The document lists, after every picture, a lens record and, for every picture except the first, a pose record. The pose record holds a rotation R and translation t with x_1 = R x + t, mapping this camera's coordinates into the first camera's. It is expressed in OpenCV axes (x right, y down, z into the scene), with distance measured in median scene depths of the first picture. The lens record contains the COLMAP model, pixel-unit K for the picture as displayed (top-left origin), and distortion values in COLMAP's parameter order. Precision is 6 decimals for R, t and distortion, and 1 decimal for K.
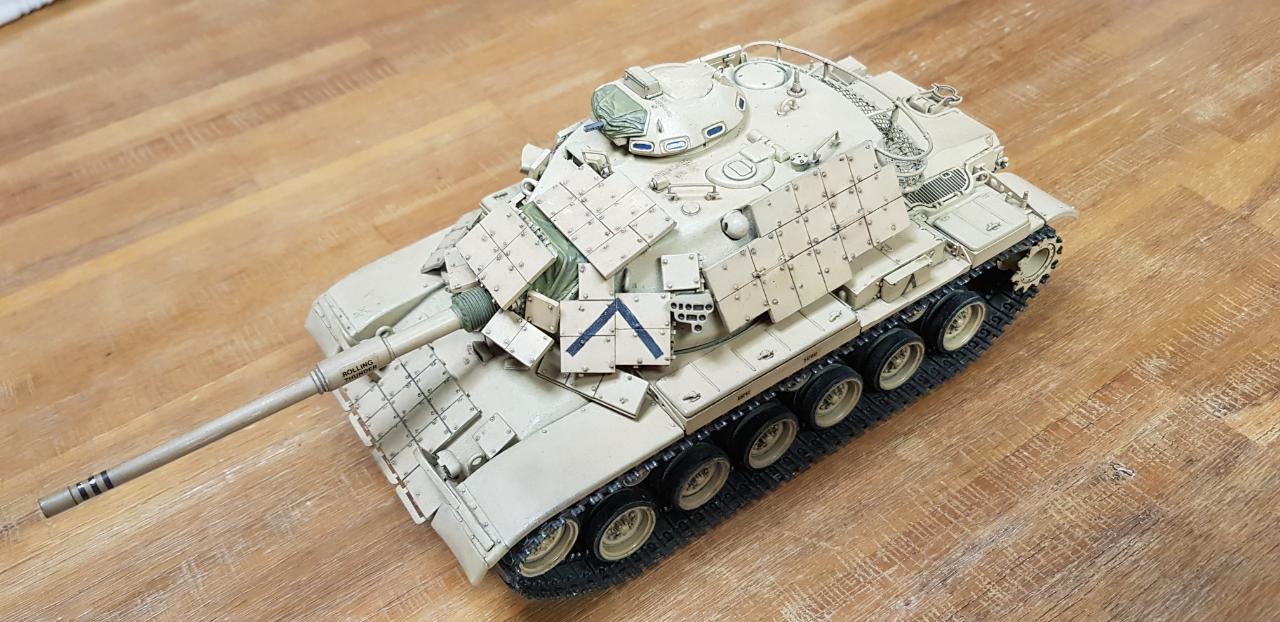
lens RADIAL K [[1035.8, 0, 640.0], [0, 1035.8, 311.0], [0, 0, 1]] dist [0.004300, -0.061513]
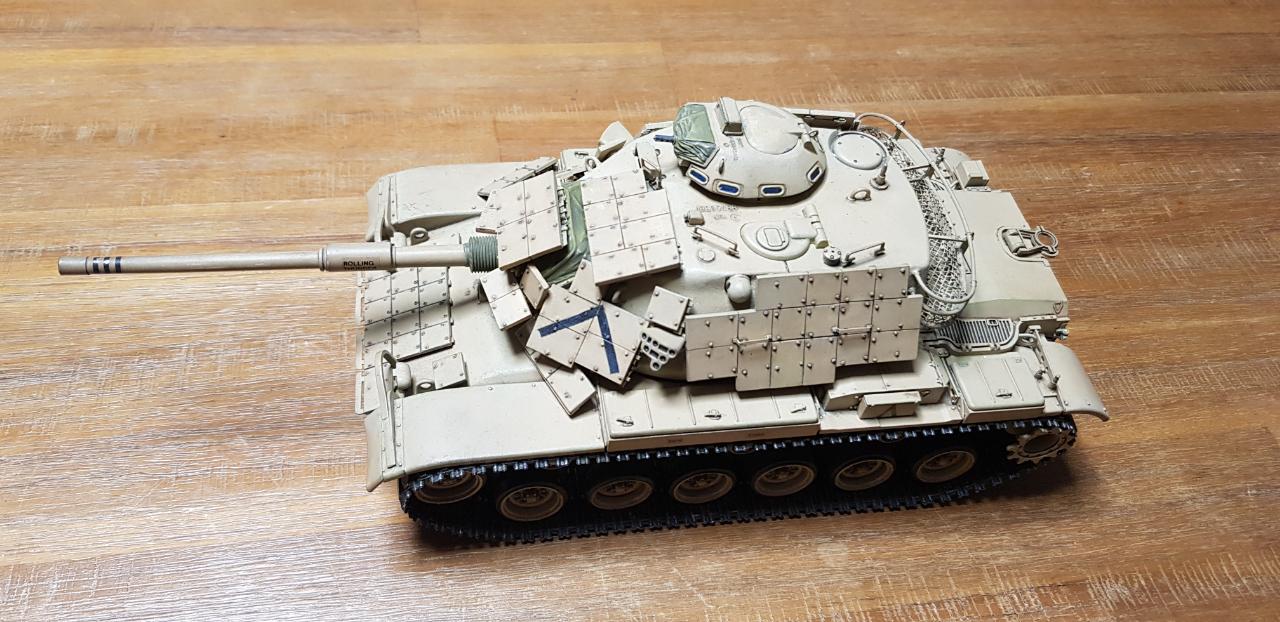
lens RADIAL K [[1035.8, 0, 640.0], [0, 1035.8, 311.0], [0, 0, 1]] dist [0.004300, -0.061513]
pose [[0.891579, 0.428998, -0.145074, 0.153580], [-0.412421, 0.901496, 0.131201, -0.147530], [0.187069, -0.057145, 0.980683, -0.013920]]
